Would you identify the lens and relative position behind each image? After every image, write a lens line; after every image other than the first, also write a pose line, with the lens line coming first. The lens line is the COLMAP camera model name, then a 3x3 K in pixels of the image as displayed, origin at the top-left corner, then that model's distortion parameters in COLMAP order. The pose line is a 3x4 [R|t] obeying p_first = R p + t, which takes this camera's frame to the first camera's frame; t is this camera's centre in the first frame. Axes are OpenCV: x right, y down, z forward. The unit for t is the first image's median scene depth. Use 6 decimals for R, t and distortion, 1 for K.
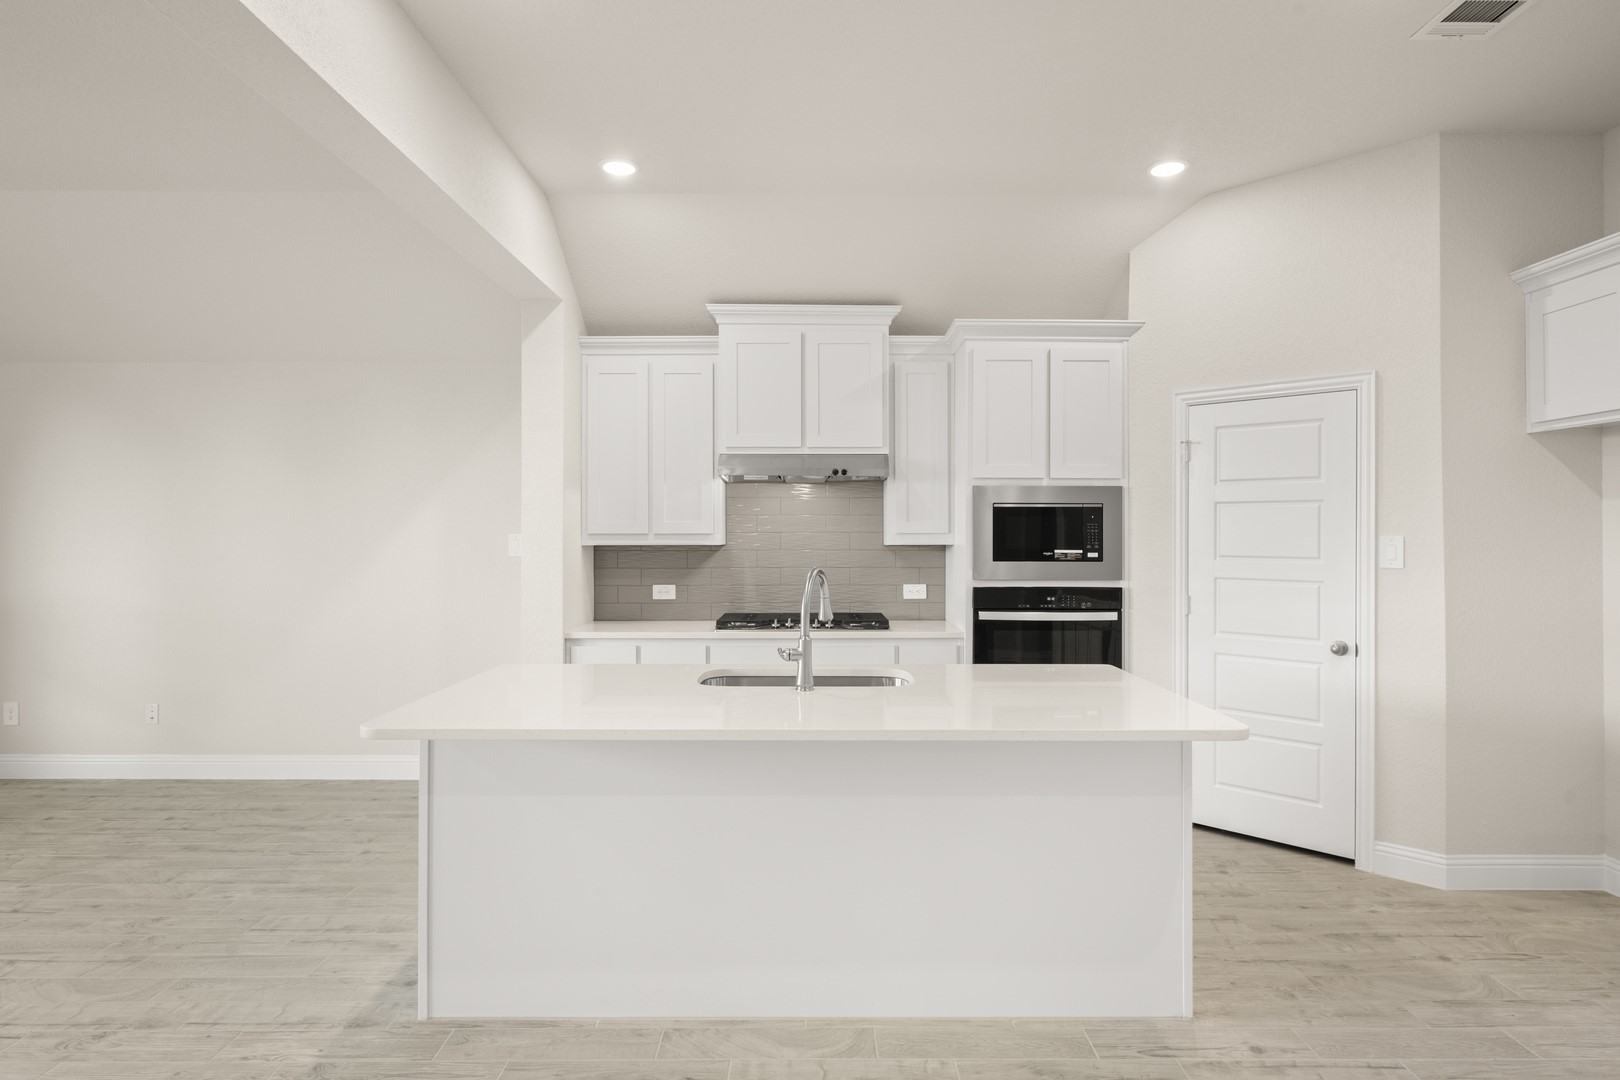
lens RADIAL K [[882.3, 0, 812.4], [0, 882.3, 537.2], [0, 0, 1]] dist [0.002398, 0.000381]
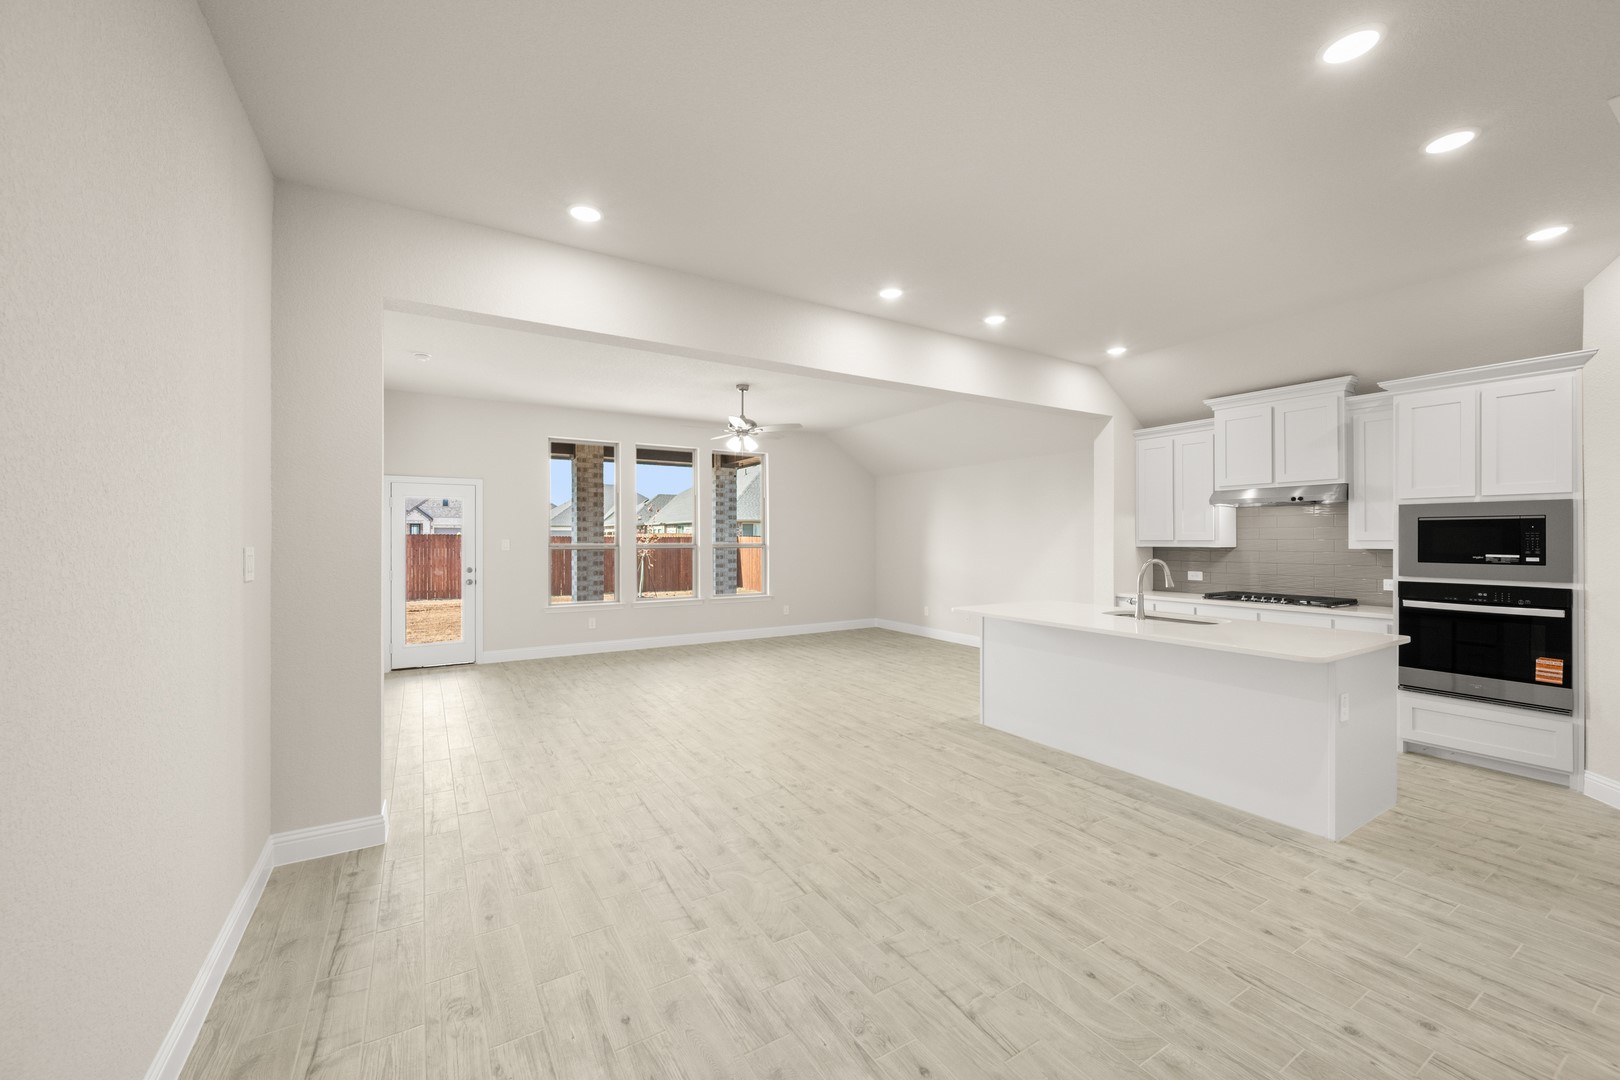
lens RADIAL K [[635.0, 0, 811.7], [0, 635.0, 537.9], [0, 0, 1]] dist [-0.001845, -0.000108]
pose [[0.516295, -0.001234, -0.856410, 0.540869], [-0.000793, 0.999998, -0.001918, -0.005903], [0.856411, 0.001670, 0.516292, -0.246718]]
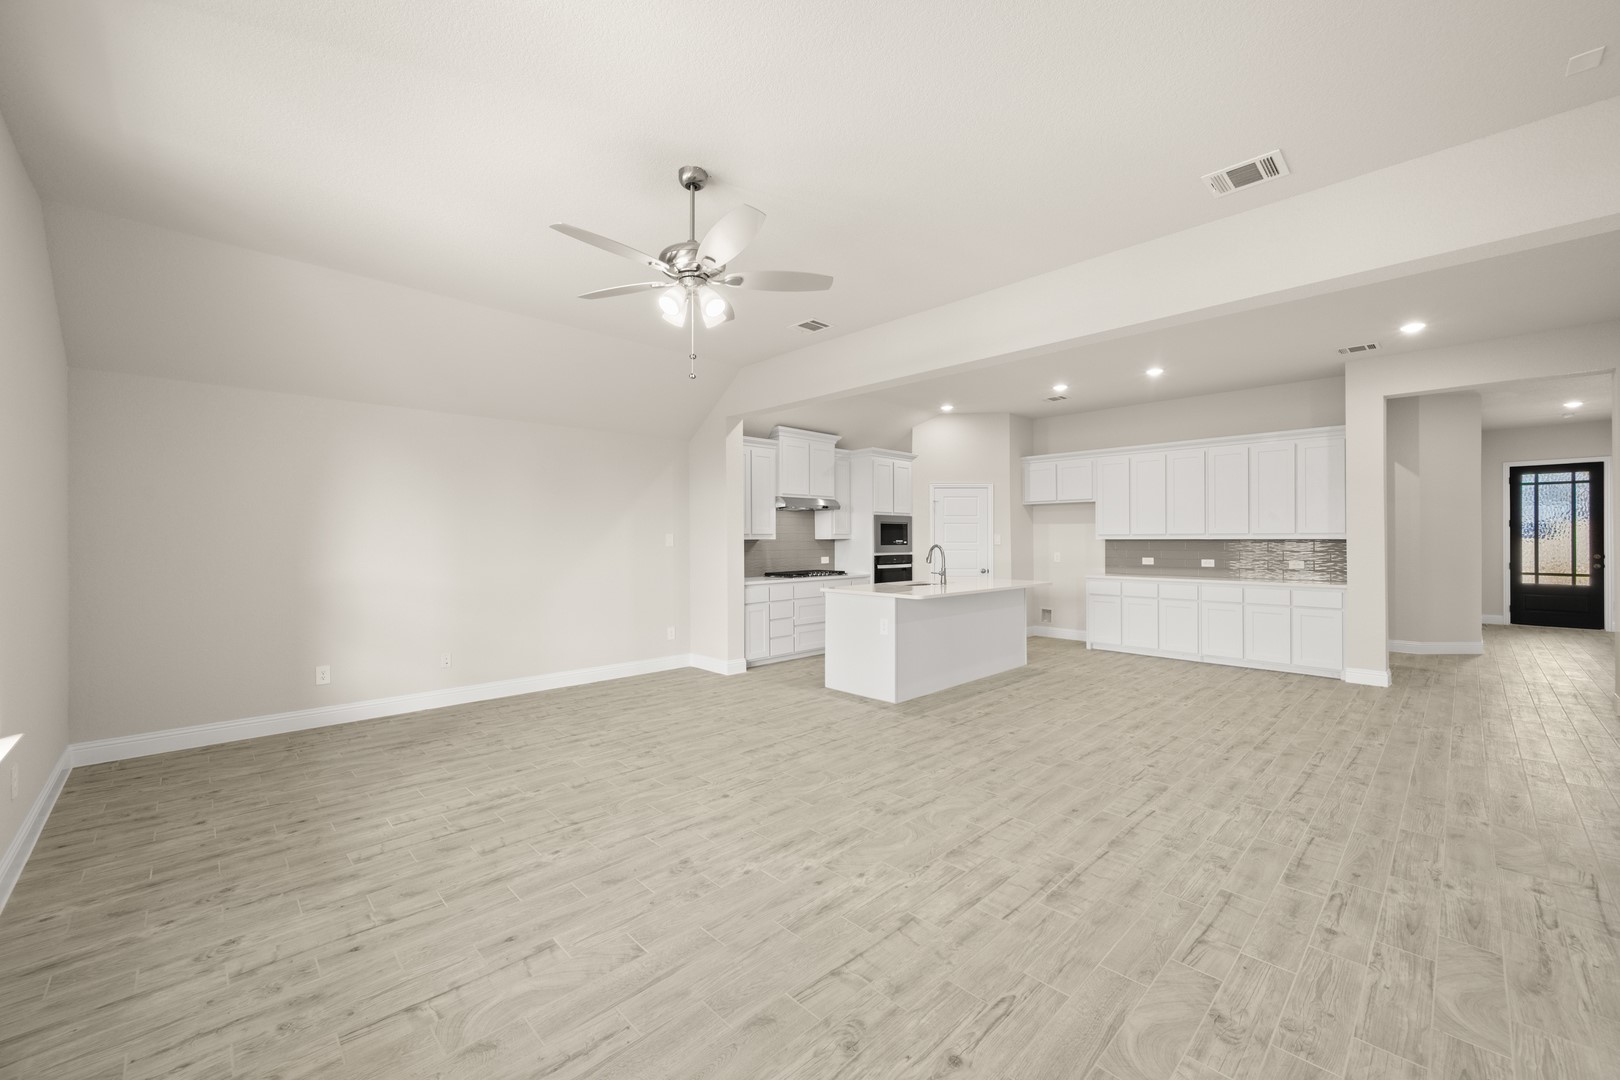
lens RADIAL K [[640.9, 0, 810.0], [0, 640.9, 540.0], [0, 0, 1]] dist [-0.000707, 0.000341]
pose [[0.719947, -0.004594, 0.694014, -1.199025], [0.005342, 0.999985, 0.001078, 0.009682], [-0.694008, 0.002932, 0.719961, -0.170543]]
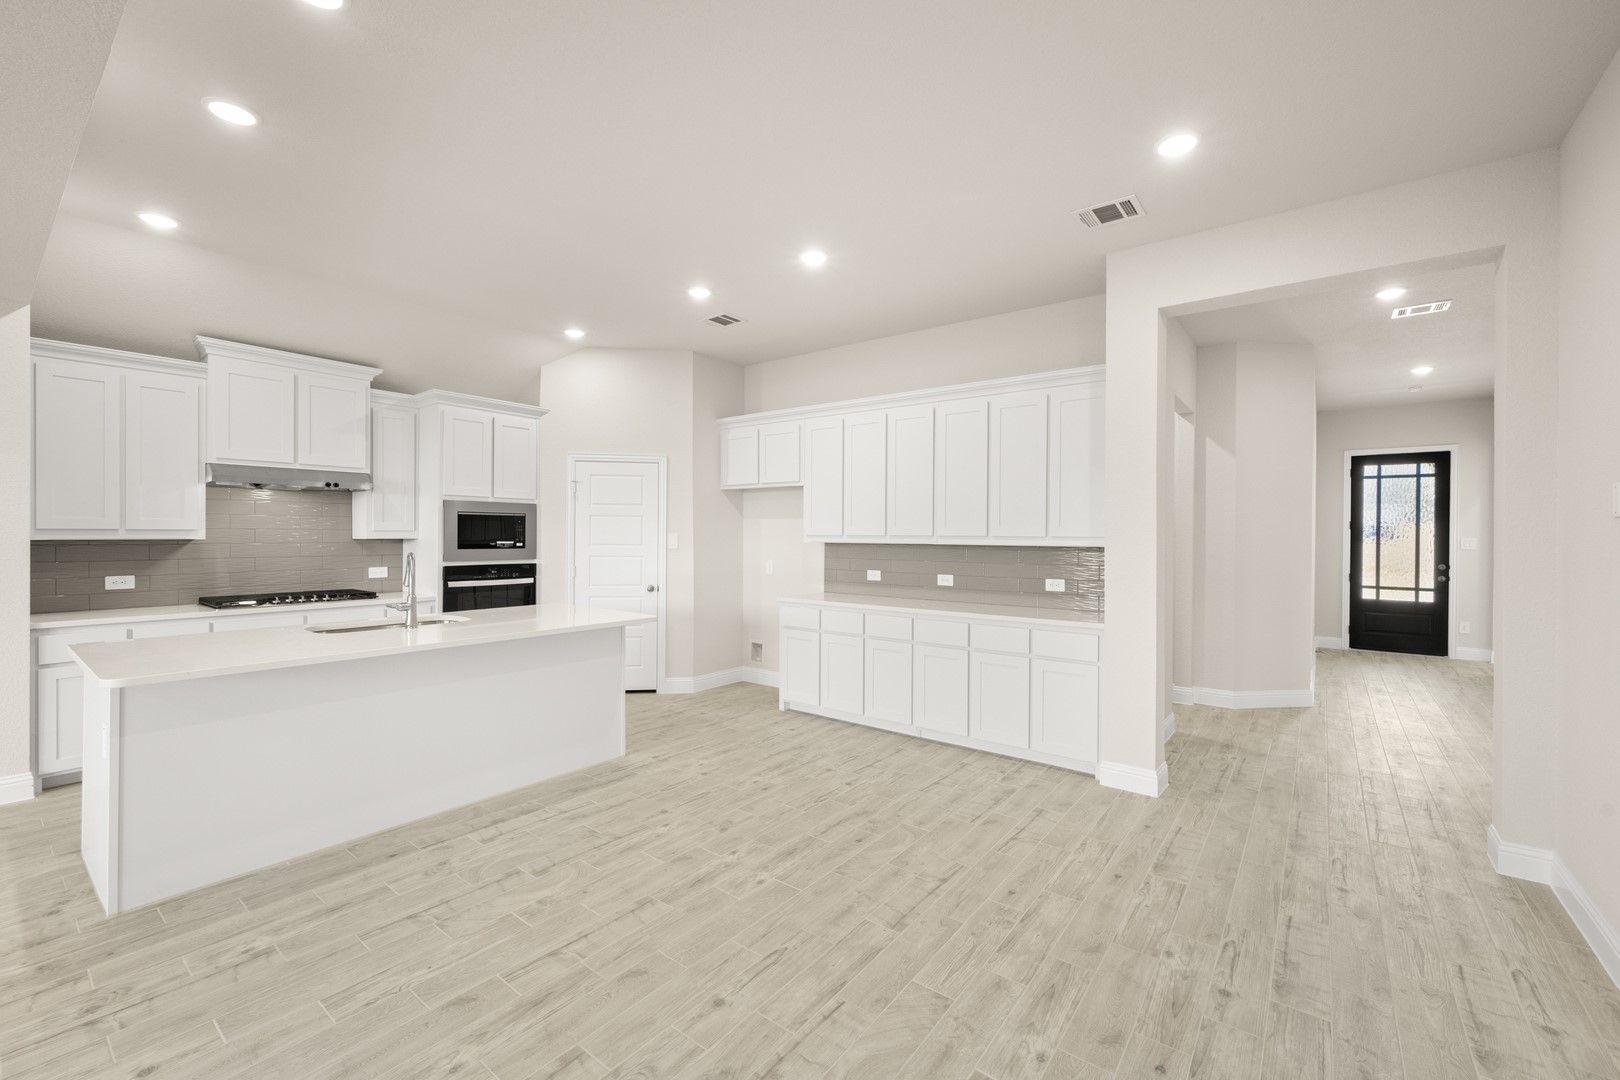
lens RADIAL K [[664.2, 0, 814.5], [0, 664.2, 539.5], [0, 0, 1]] dist [-0.001505, -0.000144]
pose [[0.613529, -0.003577, 0.789664, -0.330853], [-0.003738, 0.999965, 0.007435, -0.000646], [-0.789663, -0.007513, 0.613495, -0.210323]]
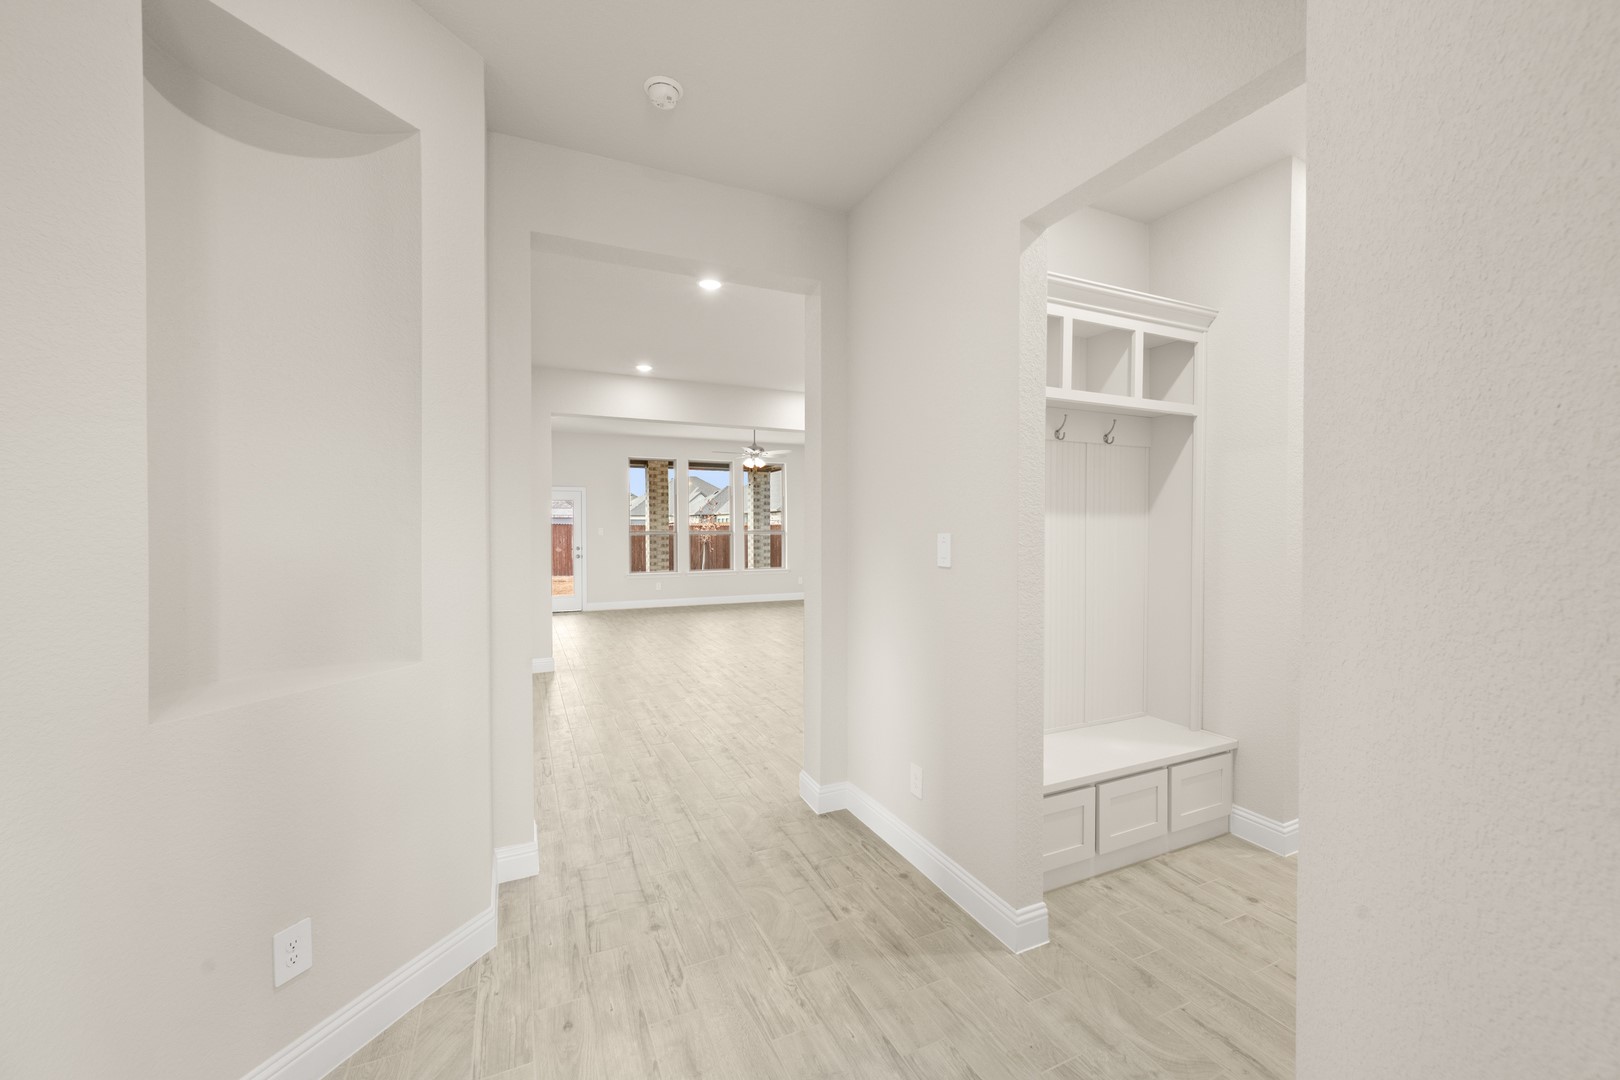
lens RADIAL K [[635.0, 0, 811.7], [0, 635.0, 537.9], [0, 0, 1]] dist [-0.001845, -0.000108]
pose [[0.415126, 0.015037, -0.909640, 1.268579], [0.000196, 0.999862, 0.016618, -0.006138], [0.909764, -0.007076, 0.415066, -0.351411]]
